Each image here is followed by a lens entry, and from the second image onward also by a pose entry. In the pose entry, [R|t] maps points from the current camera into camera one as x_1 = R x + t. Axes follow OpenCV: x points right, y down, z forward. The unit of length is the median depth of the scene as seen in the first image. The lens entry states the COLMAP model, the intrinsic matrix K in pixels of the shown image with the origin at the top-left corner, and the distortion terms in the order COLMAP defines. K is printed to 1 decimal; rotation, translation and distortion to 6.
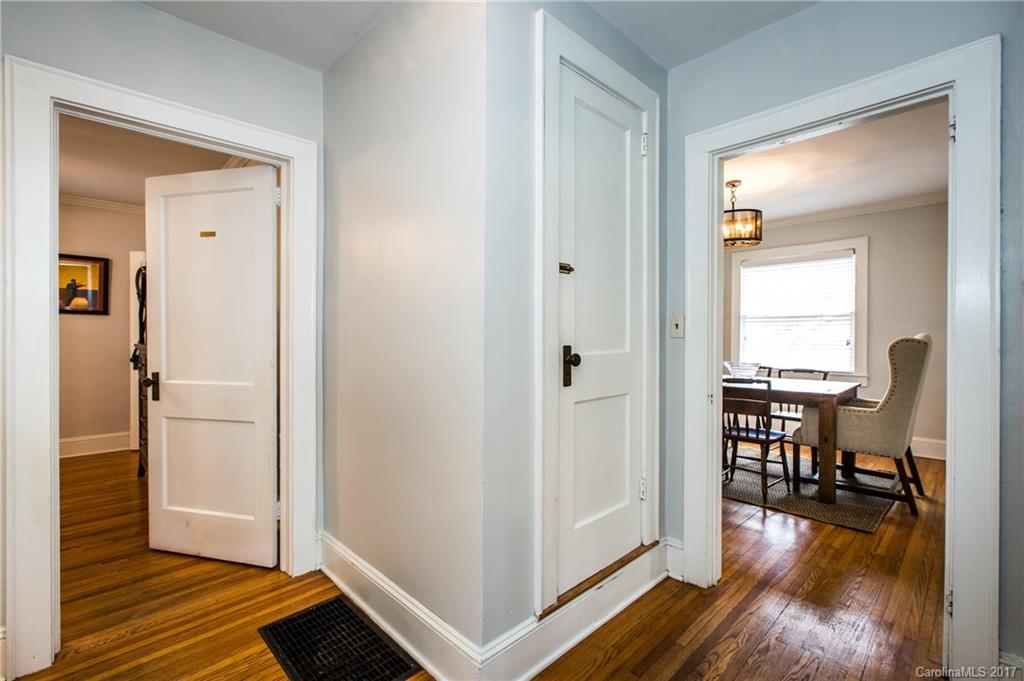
lens RADIAL K [[456.4, 0, 506.2], [0, 456.4, 334.5], [0, 0, 1]] dist [-0.000765, -0.000092]
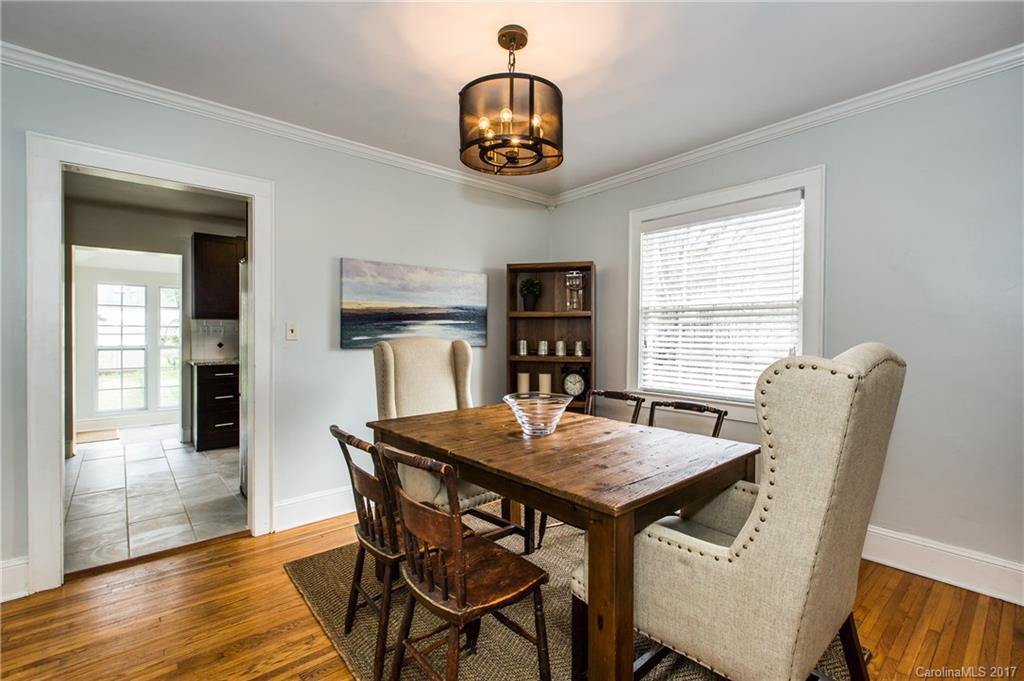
lens RADIAL K [[457.7, 0, 512.0], [0, 457.7, 340.5], [0, 0, 1]] dist [-0.001577, 0.000507]
pose [[0.998802, 0.001953, -0.048891, 0.429452], [-0.001002, 0.999810, 0.019459, -0.009595], [0.048920, -0.019387, 0.998615, 0.409040]]
